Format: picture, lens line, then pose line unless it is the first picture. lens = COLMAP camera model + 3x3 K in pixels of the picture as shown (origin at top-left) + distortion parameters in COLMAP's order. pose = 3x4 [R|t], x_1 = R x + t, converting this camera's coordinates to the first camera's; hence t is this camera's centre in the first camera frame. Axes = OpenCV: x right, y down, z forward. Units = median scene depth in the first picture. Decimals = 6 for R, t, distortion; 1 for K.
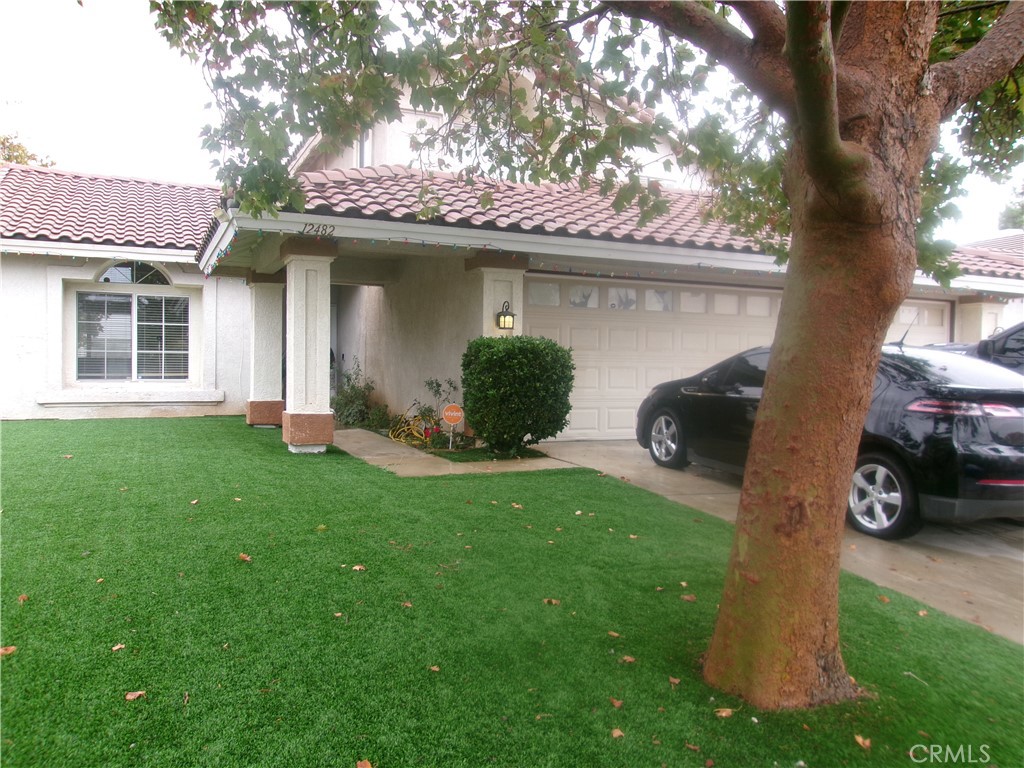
lens RADIAL K [[804.8, 0, 505.6], [0, 804.8, 380.9], [0, 0, 1]] dist [-0.032847, 0.069991]
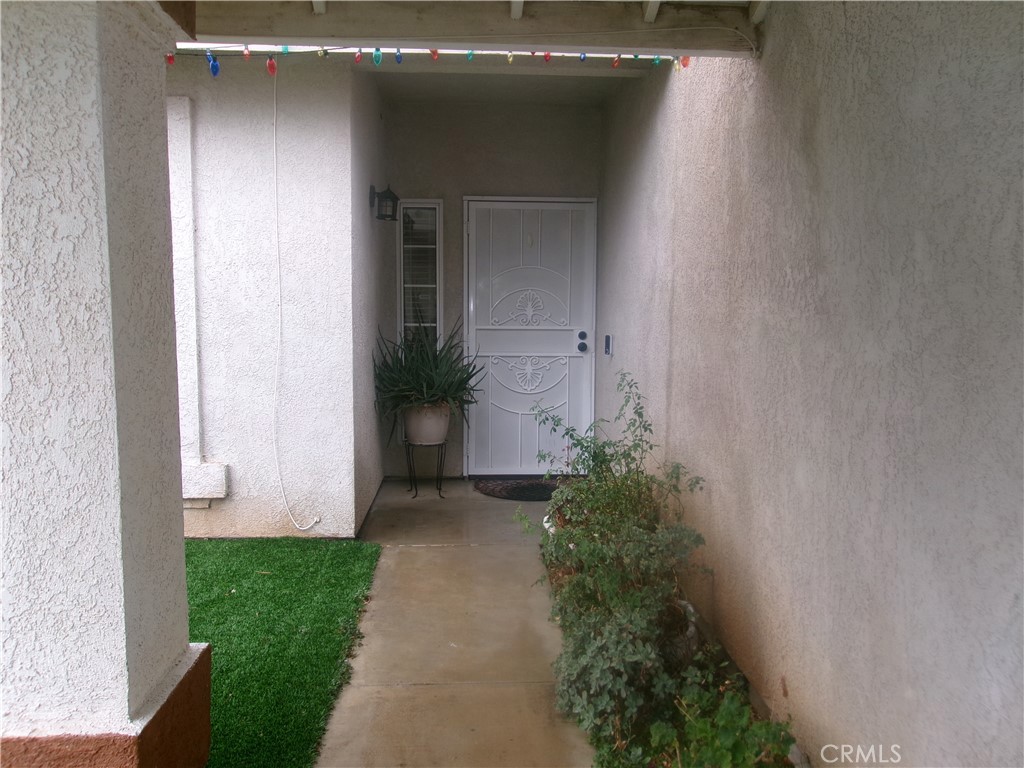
lens RADIAL K [[804.8, 0, 505.6], [0, 804.8, 380.9], [0, 0, 1]] dist [-0.032847, 0.069991]
pose [[0.927927, 0.031317, -0.371445, -0.128858], [-0.000049, 0.996475, 0.083893, -0.049362], [0.372762, -0.077828, 0.924657, 0.751768]]
